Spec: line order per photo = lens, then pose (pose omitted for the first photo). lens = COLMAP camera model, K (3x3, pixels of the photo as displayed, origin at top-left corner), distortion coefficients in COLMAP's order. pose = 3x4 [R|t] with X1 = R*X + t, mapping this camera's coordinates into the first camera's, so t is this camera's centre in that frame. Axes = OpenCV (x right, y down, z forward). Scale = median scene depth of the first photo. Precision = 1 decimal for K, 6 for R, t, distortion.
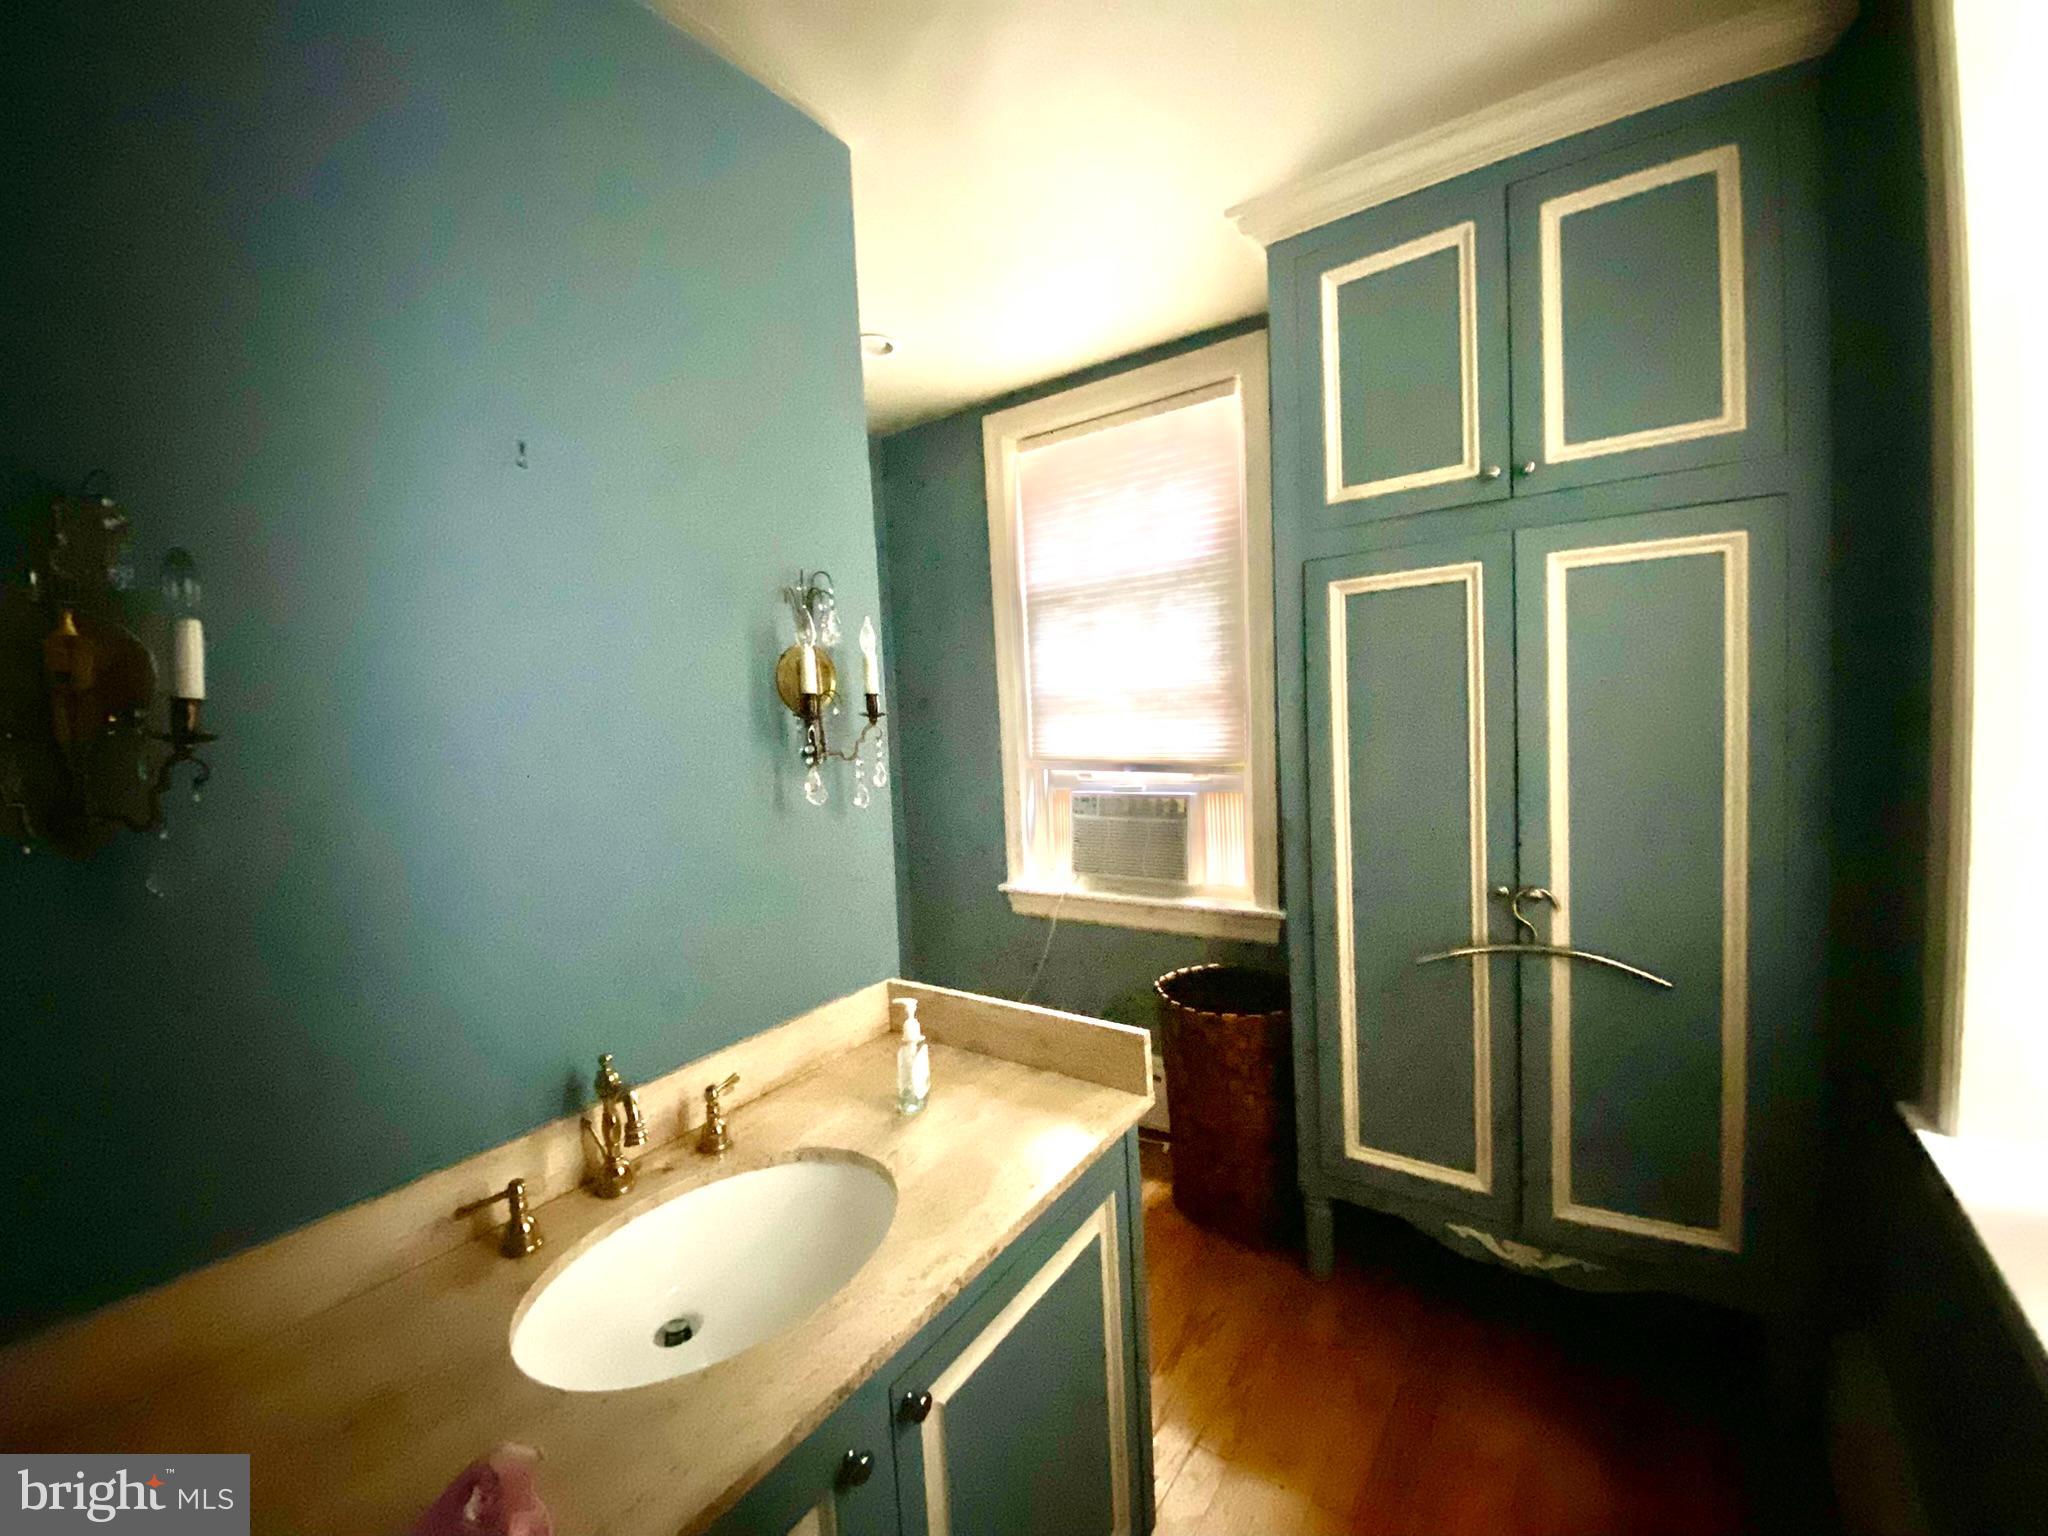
lens RADIAL K [[821.1, 0, 1024.0], [0, 821.1, 768.0], [0, 0, 1]] dist [-0.046964, -0.000380]
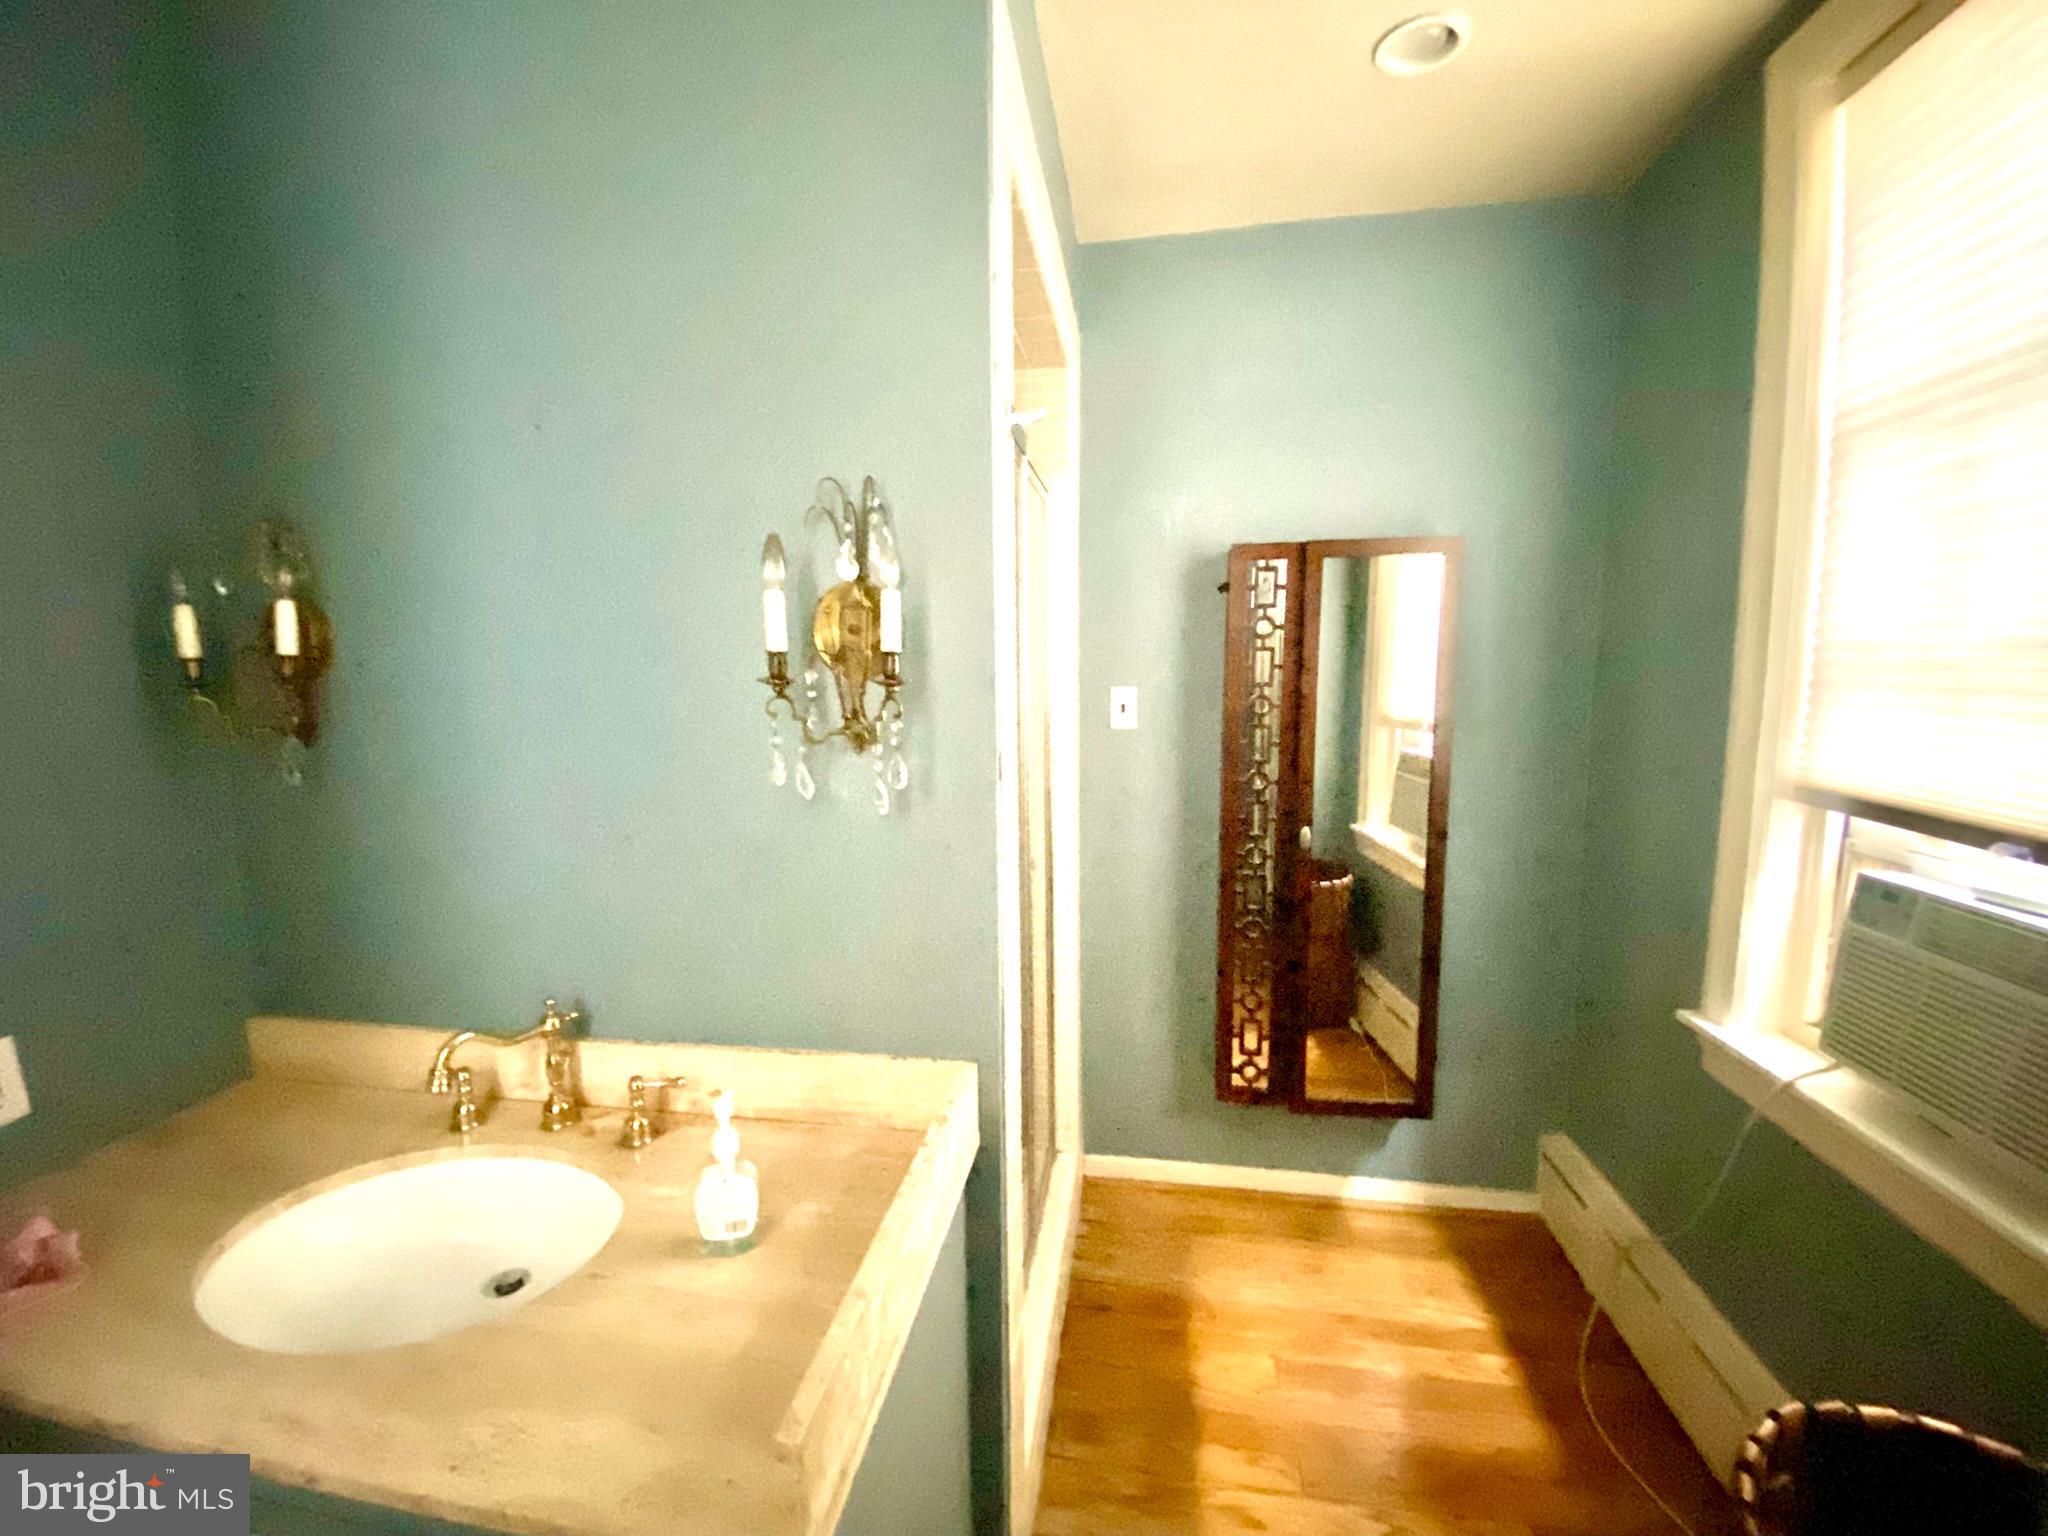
lens RADIAL K [[817.0, 0, 1024.0], [0, 817.0, 768.0], [0, 0, 1]] dist [-0.010438, -0.000151]
pose [[0.416738, 0.136103, -0.898780, 0.501876], [-0.073474, 0.990536, 0.115930, -0.082762], [0.906052, 0.017724, 0.422794, 0.847546]]
